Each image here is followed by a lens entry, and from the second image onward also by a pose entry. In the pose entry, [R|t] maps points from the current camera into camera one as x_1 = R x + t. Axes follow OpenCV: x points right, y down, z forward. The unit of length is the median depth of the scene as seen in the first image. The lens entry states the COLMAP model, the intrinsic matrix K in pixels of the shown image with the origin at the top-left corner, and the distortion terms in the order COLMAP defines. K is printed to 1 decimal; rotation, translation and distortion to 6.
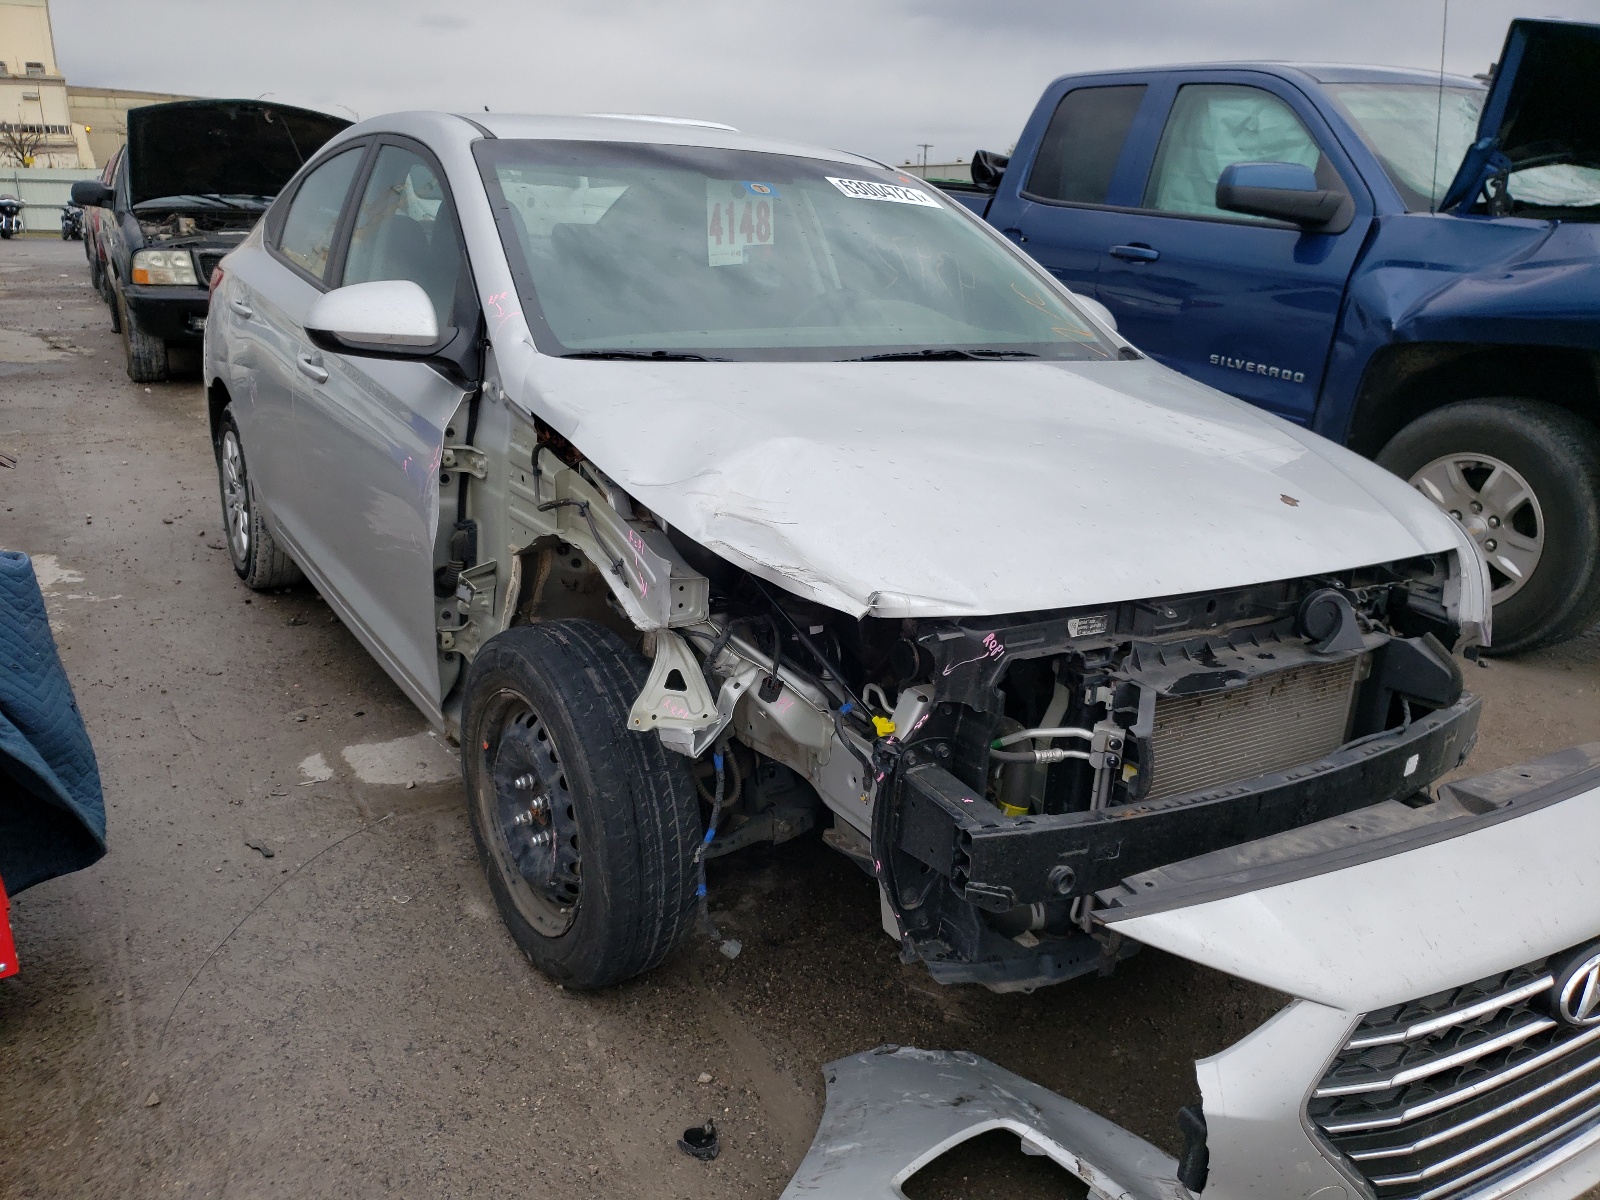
lens RADIAL K [[1218.2, 0, 792.3], [0, 1218.2, 636.8], [0, 0, 1]] dist [0.009408, -0.000252]
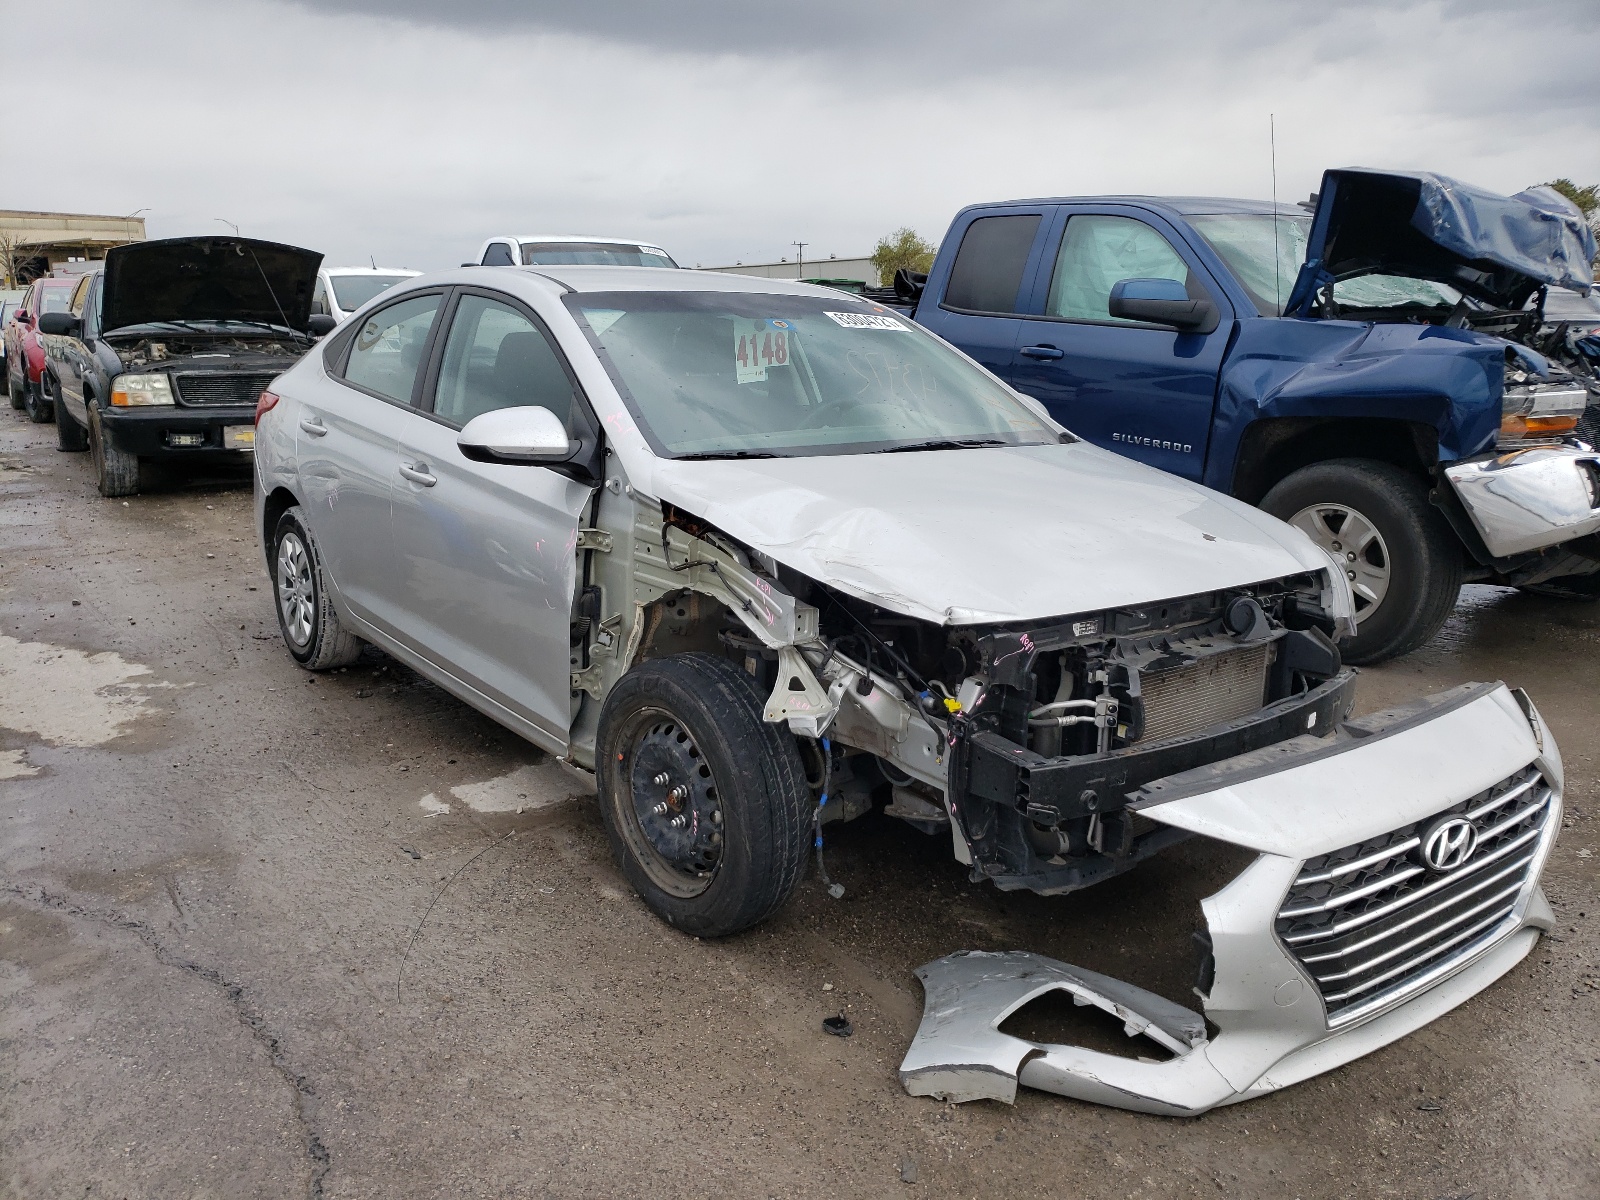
lens RADIAL K [[1212.1, 0, 800.0], [0, 1212.1, 600.0], [0, 0, 1]] dist [0.065335, -0.107261]
pose [[0.994204, -0.052118, 0.094035, -0.185325], [0.061121, 0.993546, -0.095550, 0.061498], [-0.088448, 0.100744, 0.990973, -0.322402]]
